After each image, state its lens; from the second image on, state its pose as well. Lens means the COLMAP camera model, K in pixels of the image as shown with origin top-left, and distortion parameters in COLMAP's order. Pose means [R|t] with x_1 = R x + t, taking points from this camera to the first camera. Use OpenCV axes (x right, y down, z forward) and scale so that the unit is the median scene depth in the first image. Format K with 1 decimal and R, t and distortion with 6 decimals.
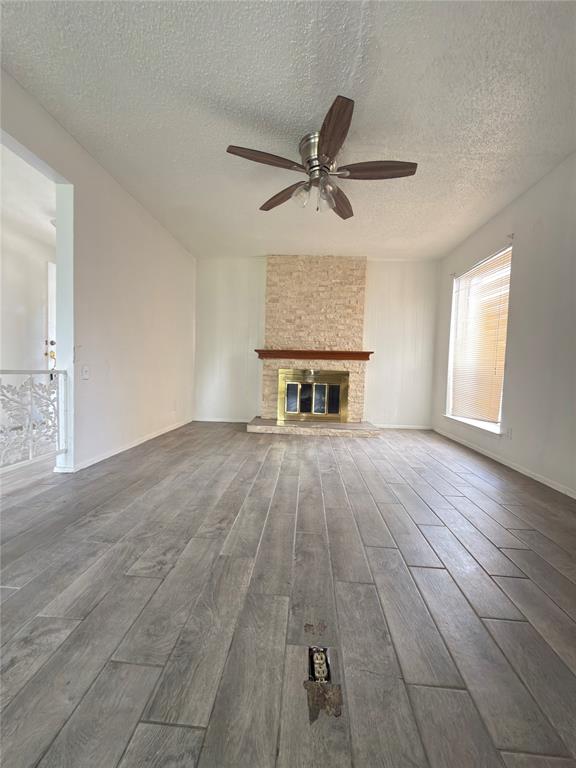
lens RADIAL K [[309.6, 0, 291.0], [0, 309.6, 382.9], [0, 0, 1]] dist [0.001845, 0.000461]
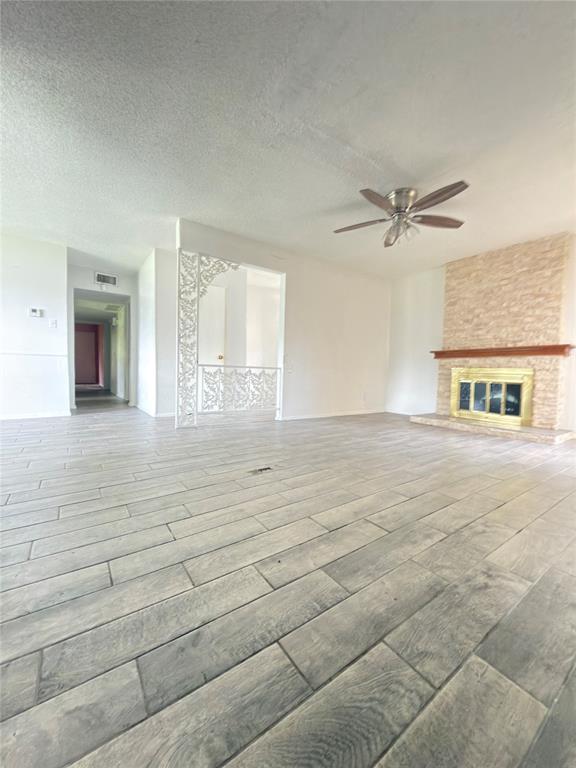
lens RADIAL K [[309.6, 0, 284.4], [0, 309.6, 381.6], [0, 0, 1]] dist [0.001845, 0.000461]
pose [[0.612694, 0.010286, -0.790254, 1.948172], [-0.041013, 0.998982, -0.018796, 0.195723], [0.789256, 0.043927, 0.612492, -0.419325]]
